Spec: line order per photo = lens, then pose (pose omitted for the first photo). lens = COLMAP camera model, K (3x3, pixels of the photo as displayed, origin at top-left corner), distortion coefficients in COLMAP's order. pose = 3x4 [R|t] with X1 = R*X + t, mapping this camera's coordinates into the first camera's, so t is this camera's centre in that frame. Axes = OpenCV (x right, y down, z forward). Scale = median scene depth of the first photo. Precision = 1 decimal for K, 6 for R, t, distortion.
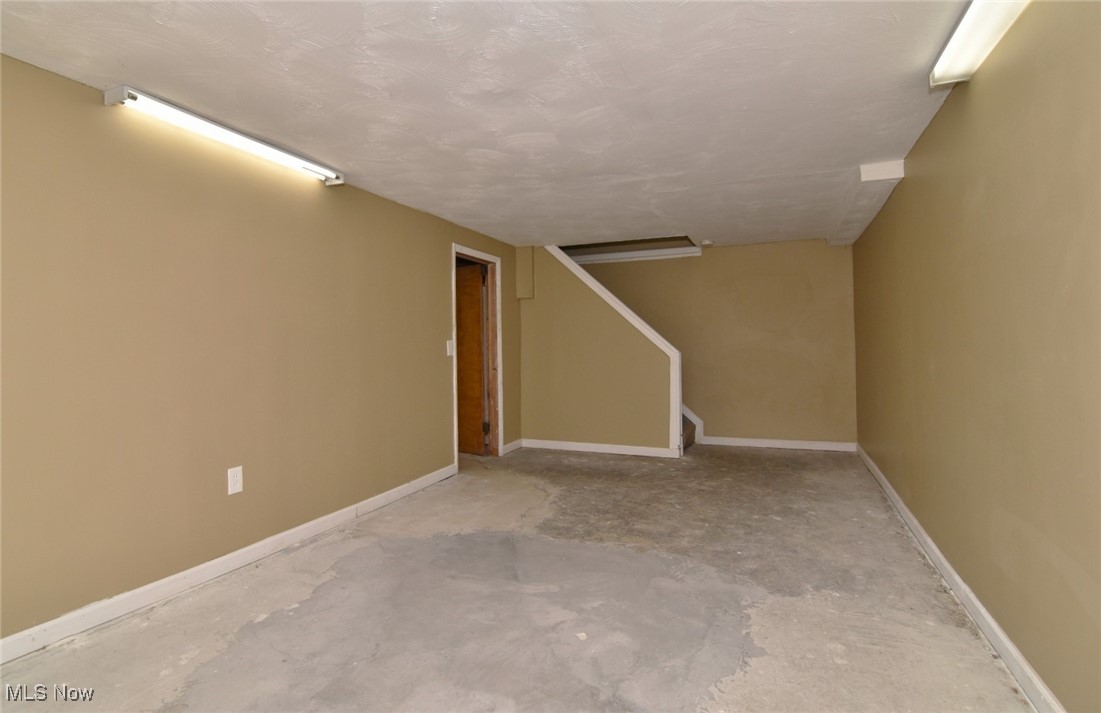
lens RADIAL K [[533.2, 0, 550.5], [0, 533.2, 356.5], [0, 0, 1]] dist [0.000247, 0.000036]
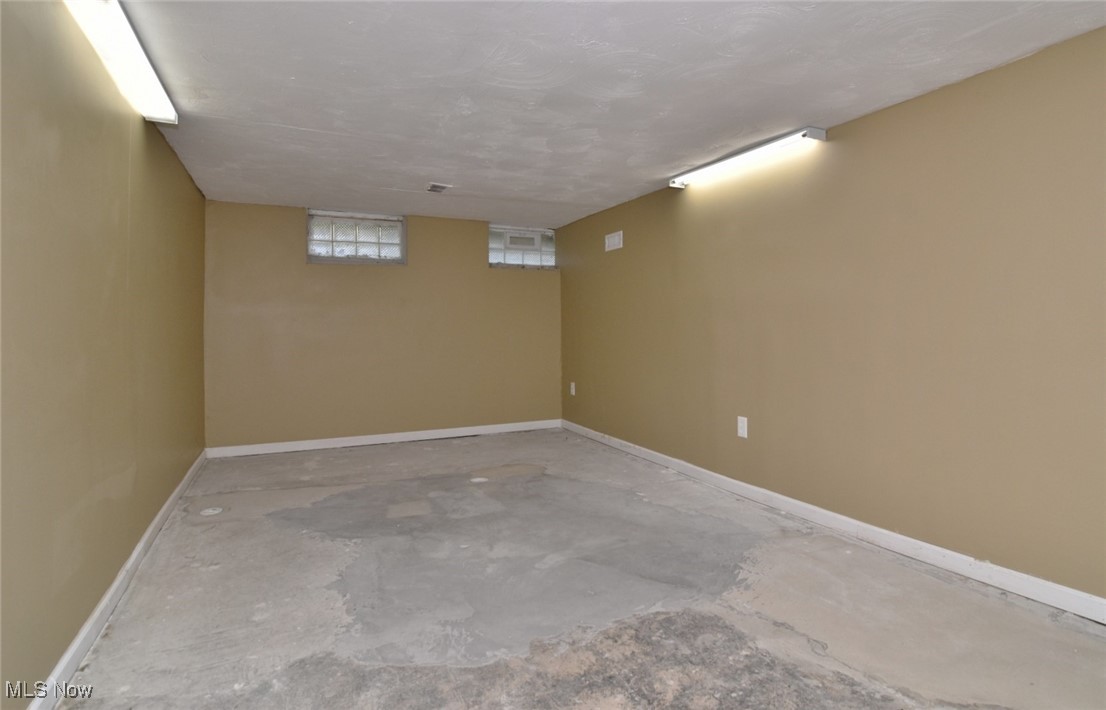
lens RADIAL K [[532.8, 0, 553.0], [0, 532.8, 355.0], [0, 0, 1]] dist [-0.001349, -0.000580]
pose [[-0.657635, 0.057415, -0.751145, 0.684746], [-0.001773, 0.996971, 0.077757, -0.037758], [0.753334, 0.052467, -0.655541, 1.566659]]
